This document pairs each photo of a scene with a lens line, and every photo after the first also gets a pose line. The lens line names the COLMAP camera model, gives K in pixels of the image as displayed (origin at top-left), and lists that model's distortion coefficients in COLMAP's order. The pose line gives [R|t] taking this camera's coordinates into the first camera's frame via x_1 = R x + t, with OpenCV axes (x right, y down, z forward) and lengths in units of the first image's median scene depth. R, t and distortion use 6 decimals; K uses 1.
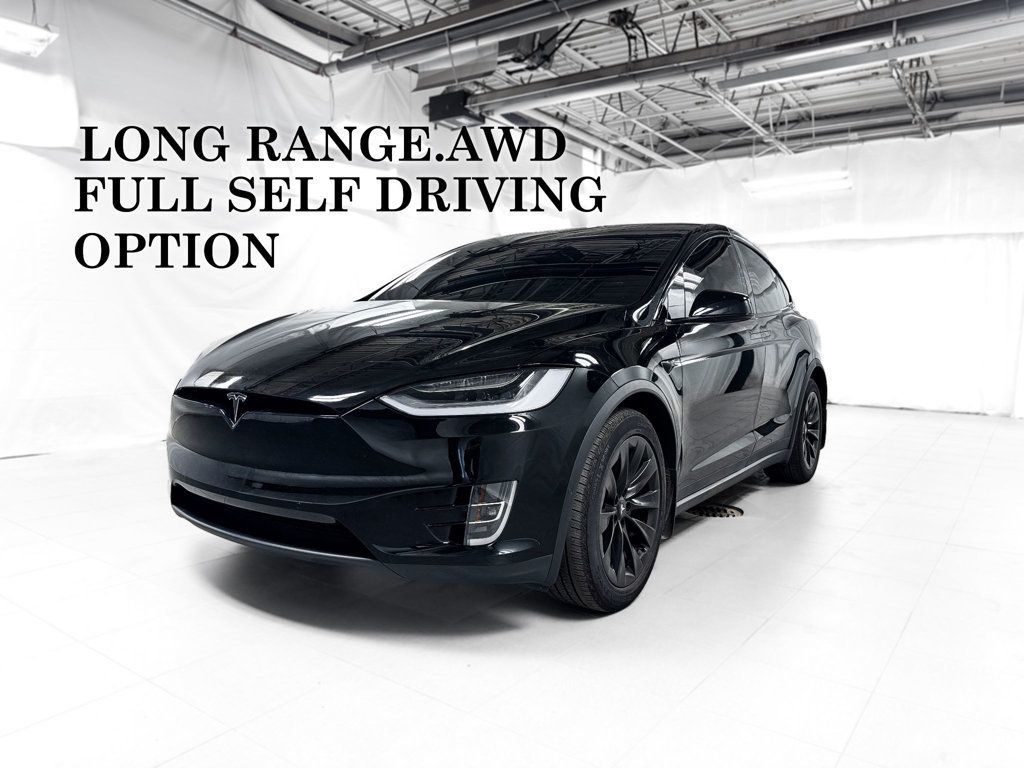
lens RADIAL K [[733.5, 0, 512.0], [0, 733.5, 384.0], [0, 0, 1]] dist [0.049851, -0.059745]
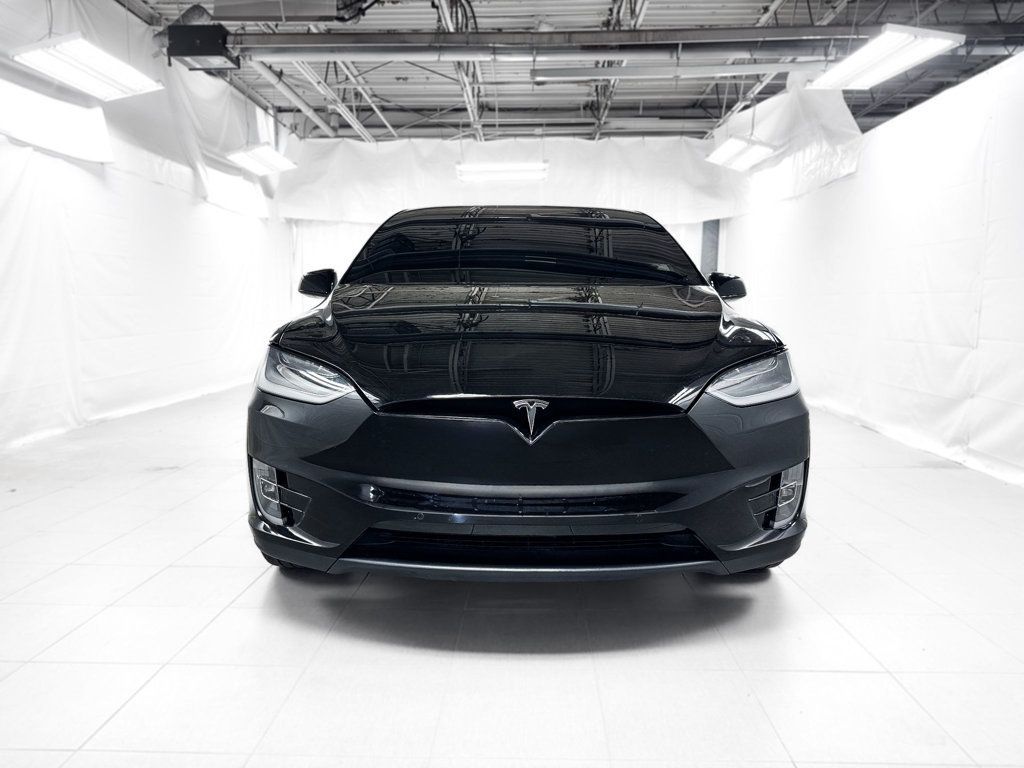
lens RADIAL K [[733.5, 0, 512.0], [0, 733.5, 384.0], [0, 0, 1]] dist [0.049851, -0.059745]
pose [[0.837370, -0.073613, 0.541657, -0.207256], [0.054425, 0.997195, 0.051384, -0.011980], [-0.543920, -0.013547, 0.839027, 0.079066]]
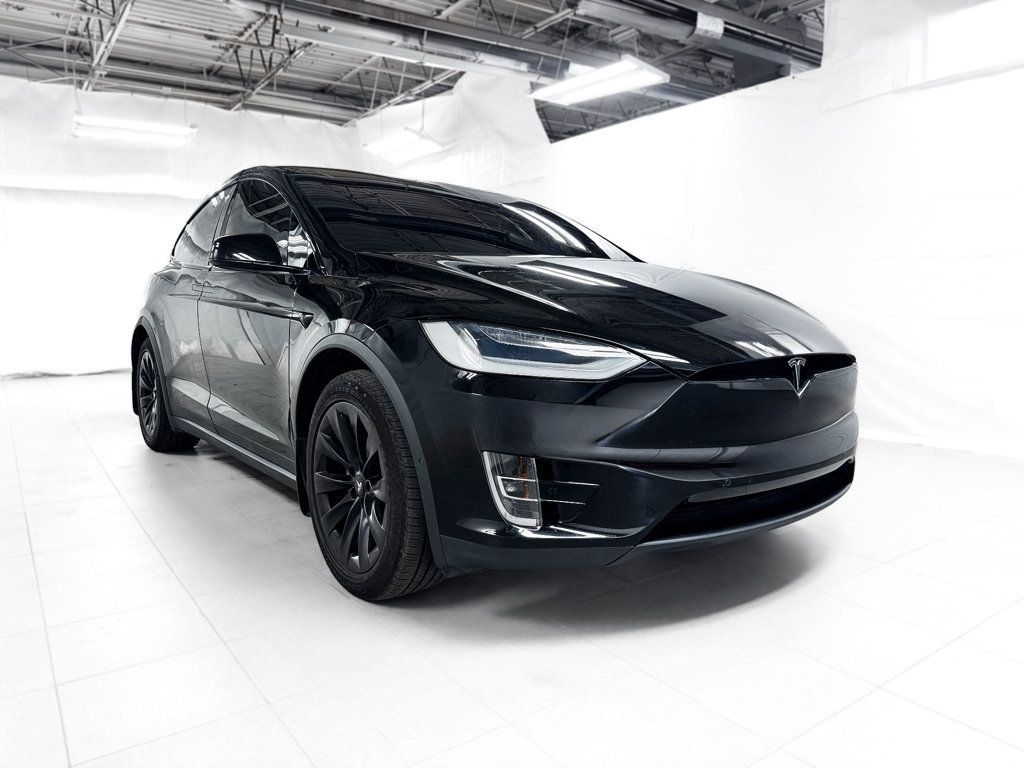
lens RADIAL K [[733.5, 0, 512.0], [0, 733.5, 384.0], [0, 0, 1]] dist [0.049851, -0.059745]
pose [[0.342393, -0.125132, 0.931187, -0.334811], [0.079812, 0.991383, 0.103875, -0.019288], [-0.936161, 0.038754, 0.349430, 0.258210]]
